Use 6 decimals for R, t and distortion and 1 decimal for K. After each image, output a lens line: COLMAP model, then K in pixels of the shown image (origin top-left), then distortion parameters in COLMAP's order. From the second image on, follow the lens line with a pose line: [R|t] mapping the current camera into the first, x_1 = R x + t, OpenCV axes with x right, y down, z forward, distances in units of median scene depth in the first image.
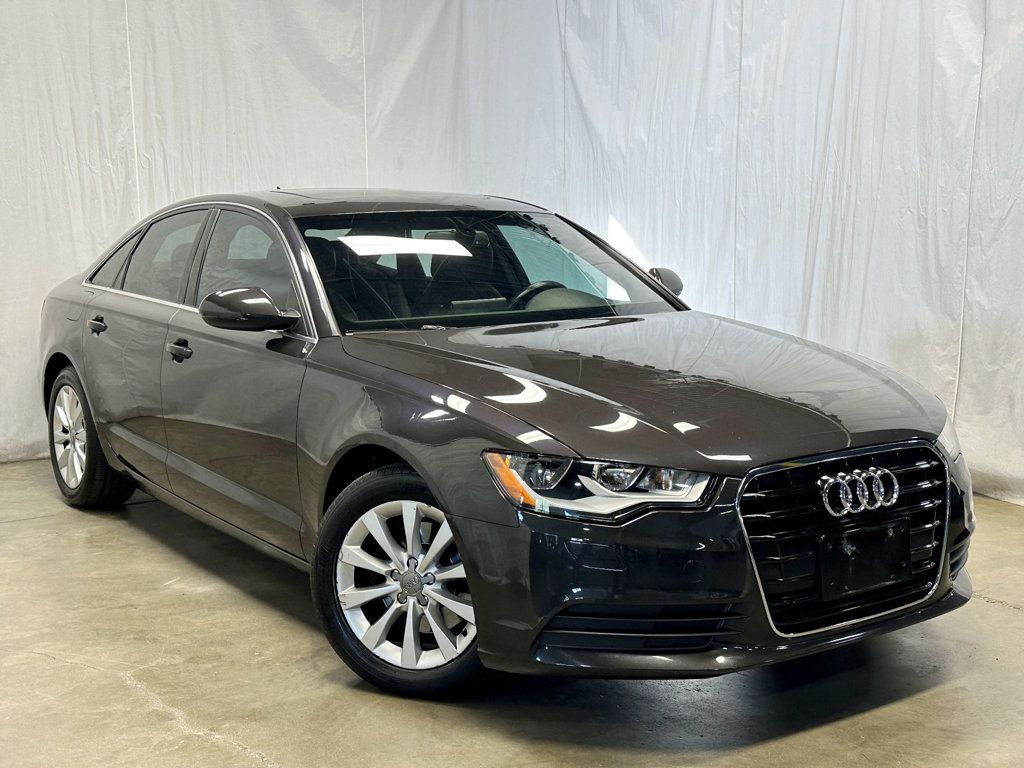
lens RADIAL K [[1304.8, 0, 512.0], [0, 1304.8, 384.0], [0, 0, 1]] dist [0.234686, -0.571109]
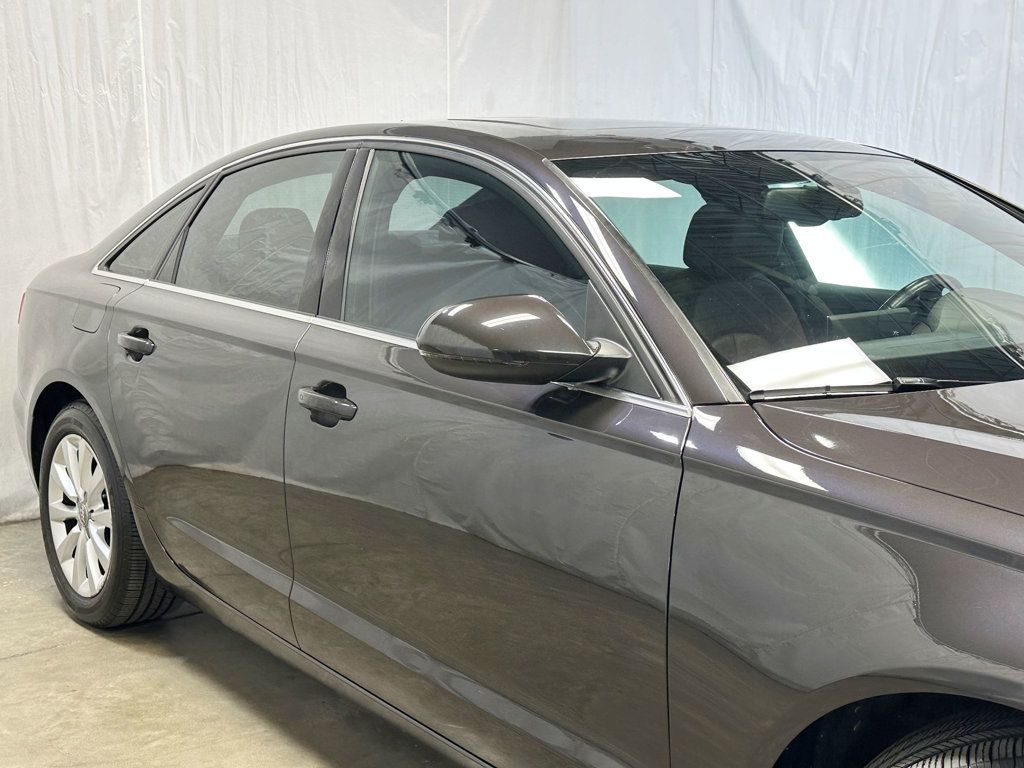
lens RADIAL K [[1304.8, 0, 512.0], [0, 1304.8, 384.0], [0, 0, 1]] dist [0.234686, -0.571109]
pose [[0.997814, -0.001380, 0.066071, -0.140345], [-0.000206, 0.999712, 0.023996, -0.031089], [-0.066085, -0.023957, 0.997526, 0.297770]]
